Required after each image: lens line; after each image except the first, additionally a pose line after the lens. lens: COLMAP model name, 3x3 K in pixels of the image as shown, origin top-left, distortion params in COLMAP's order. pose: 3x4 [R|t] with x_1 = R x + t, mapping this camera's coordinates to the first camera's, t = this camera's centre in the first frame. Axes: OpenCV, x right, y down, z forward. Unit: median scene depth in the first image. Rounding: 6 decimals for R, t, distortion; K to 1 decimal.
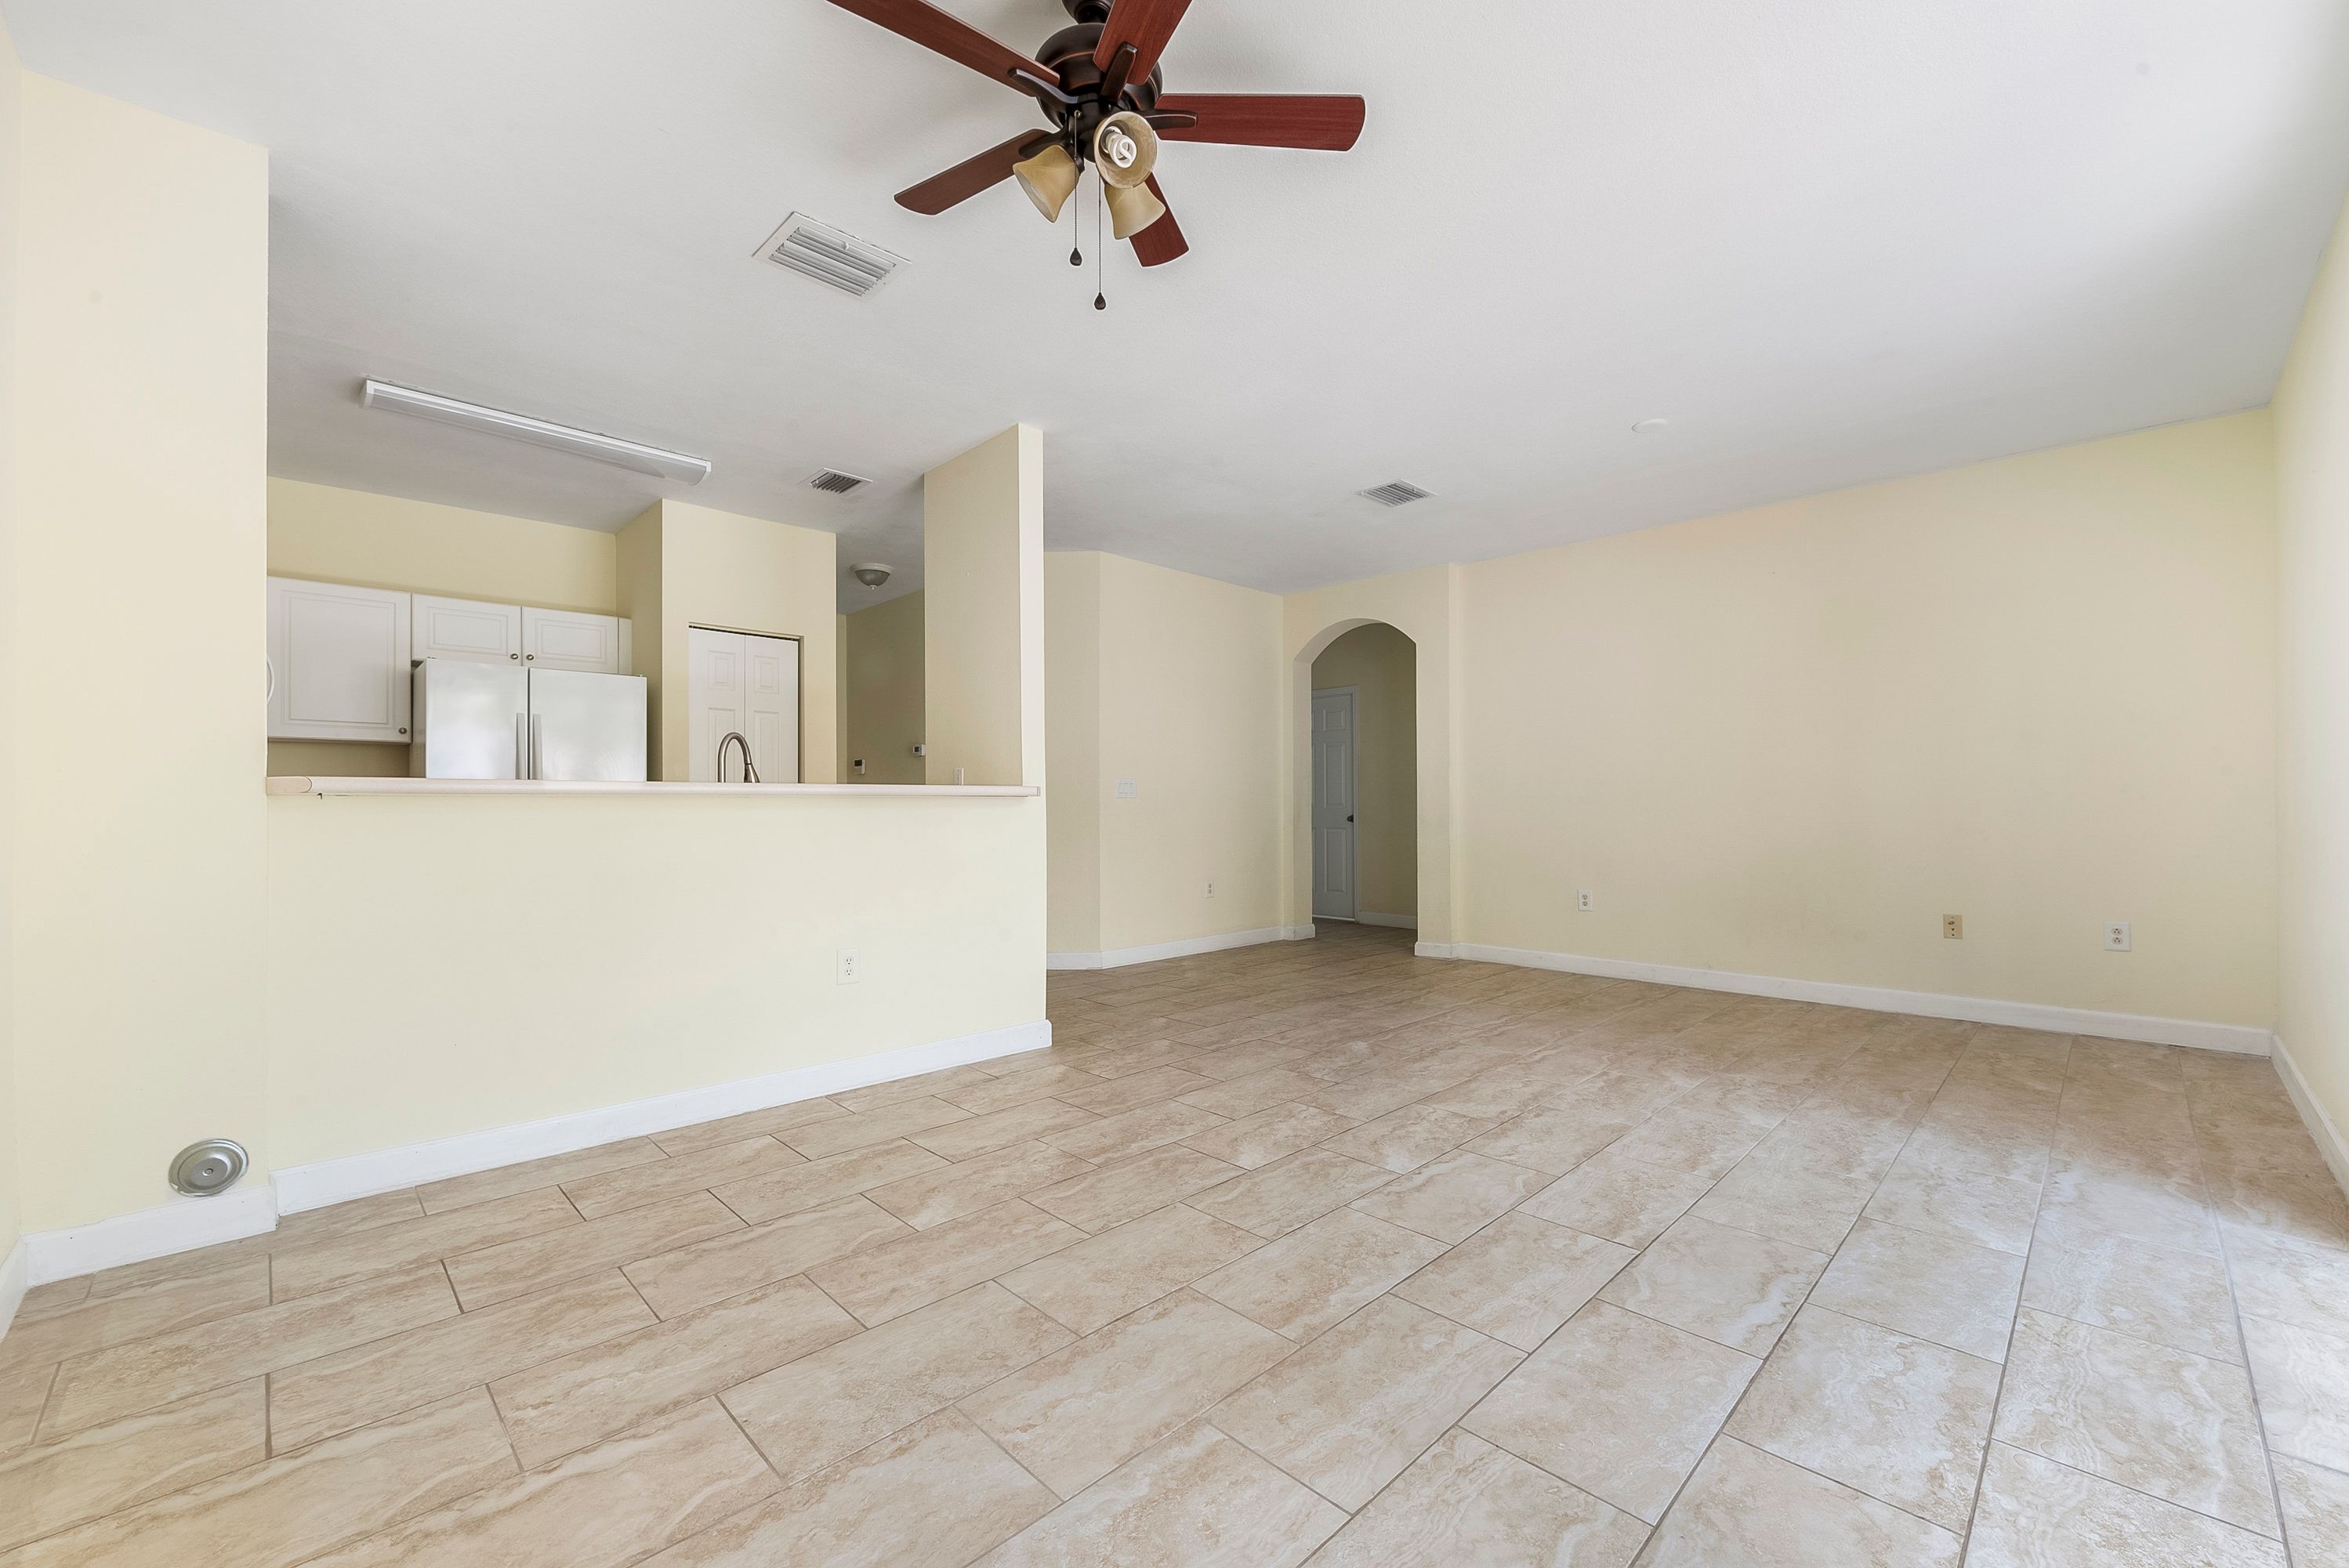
lens RADIAL K [[935.8, 0, 1211.0], [0, 935.8, 816.2], [0, 0, 1]] dist [-0.019356, 0.000892]
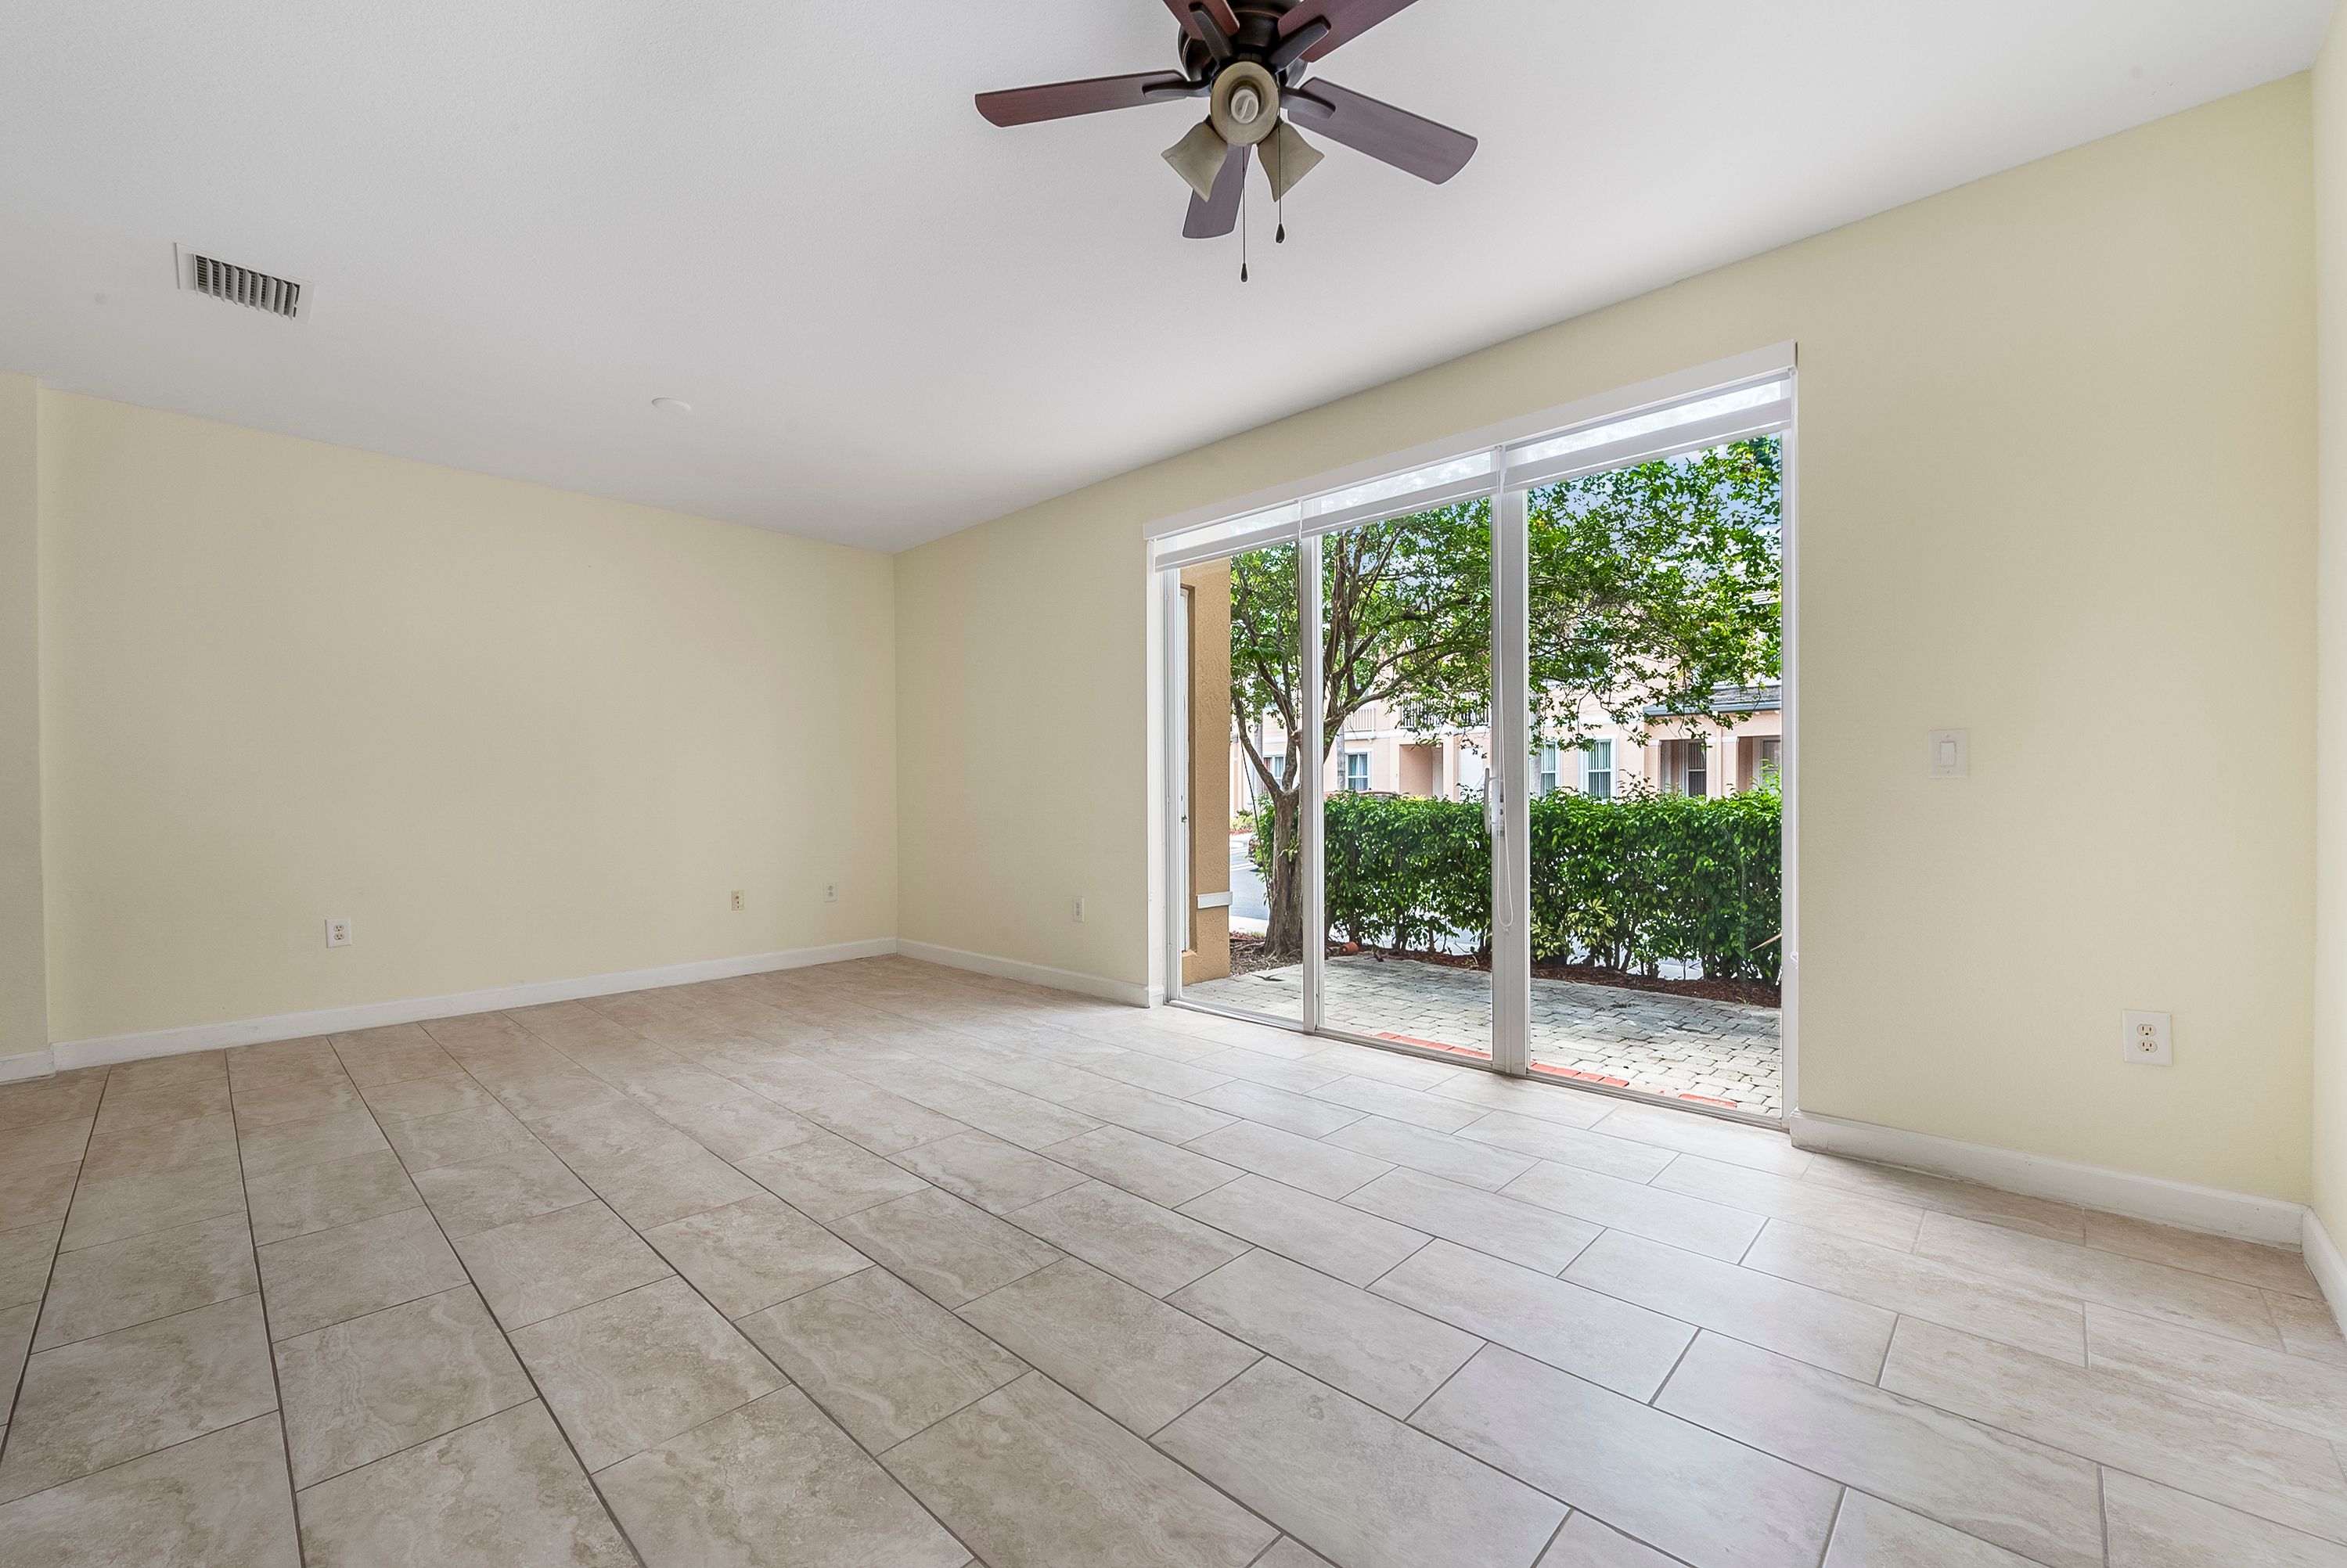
lens RADIAL K [[935.0, 0, 1199.1], [0, 935.0, 774.0], [0, 0, 1]] dist [-0.019356, 0.000892]
pose [[-0.031908, 0.023819, 0.999207, -0.634577], [0.020831, 0.999515, -0.023161, -0.005079], [-0.999274, 0.020075, -0.032389, 0.631434]]
